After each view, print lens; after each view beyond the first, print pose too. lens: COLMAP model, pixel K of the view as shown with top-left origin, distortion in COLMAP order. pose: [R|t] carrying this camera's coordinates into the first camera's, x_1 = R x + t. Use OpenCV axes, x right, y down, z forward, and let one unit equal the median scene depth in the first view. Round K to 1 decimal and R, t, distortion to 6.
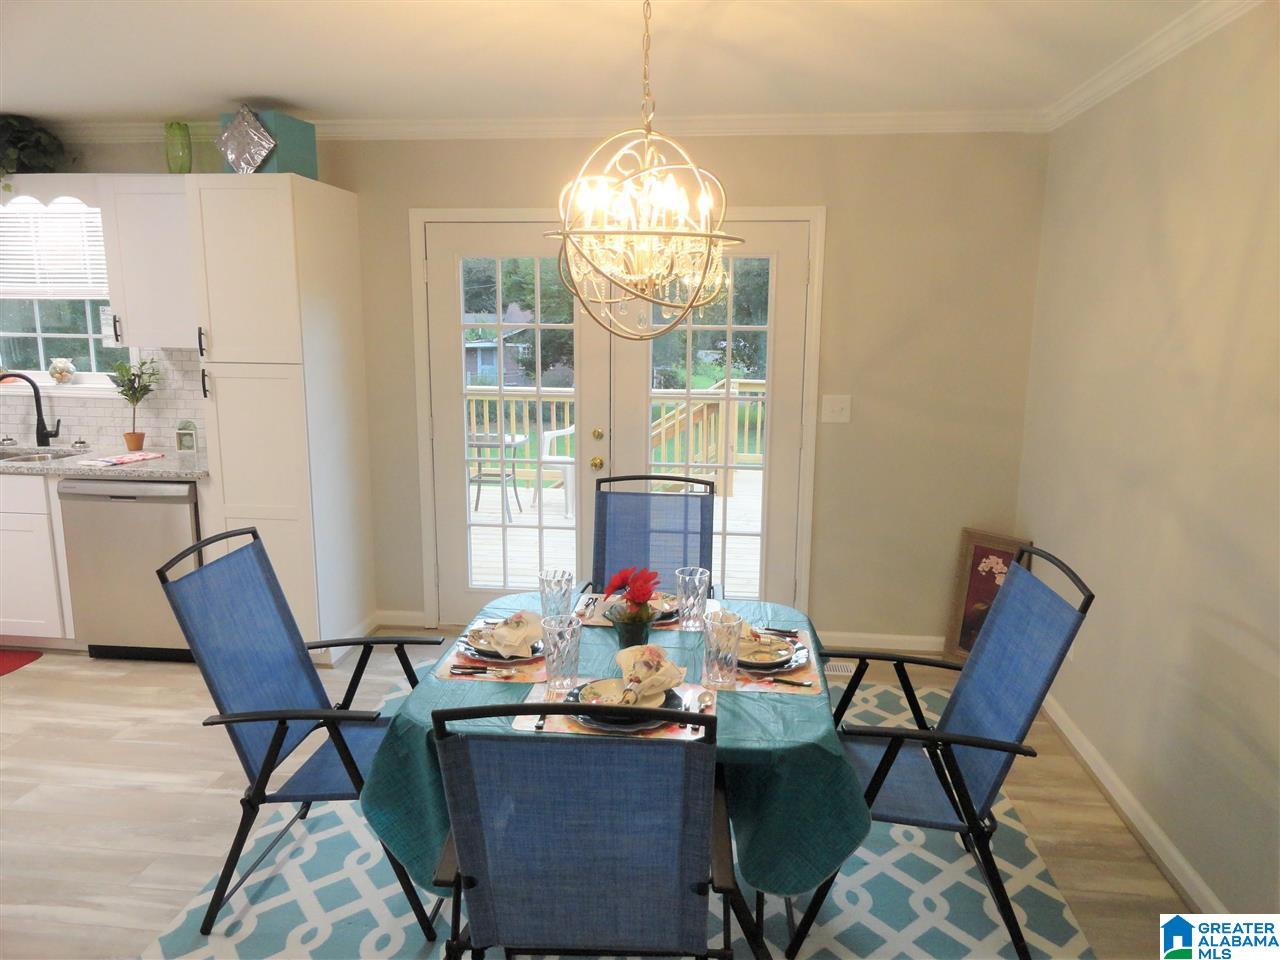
lens RADIAL K [[872.8, 0, 642.2], [0, 872.8, 478.9], [0, 0, 1]] dist [-0.010140, 0.002834]
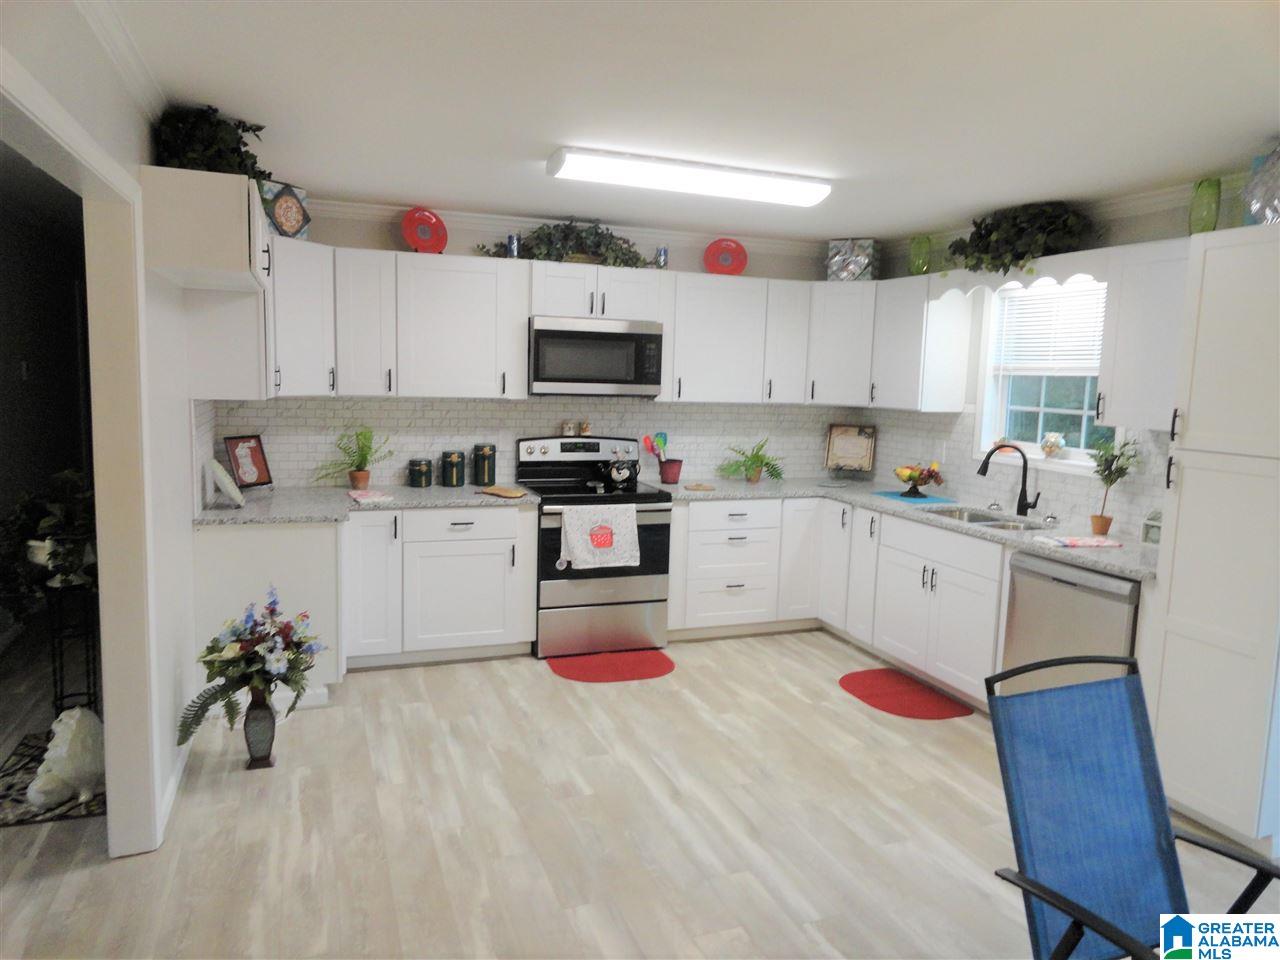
lens RADIAL K [[872.8, 0, 640.7], [0, 872.8, 481.3], [0, 0, 1]] dist [-0.010140, 0.002834]
pose [[0.450680, 0.108980, -0.886008, 0.022219], [-0.183225, 0.982681, 0.027671, -0.025964], [0.873680, 0.149868, 0.462843, 0.130372]]
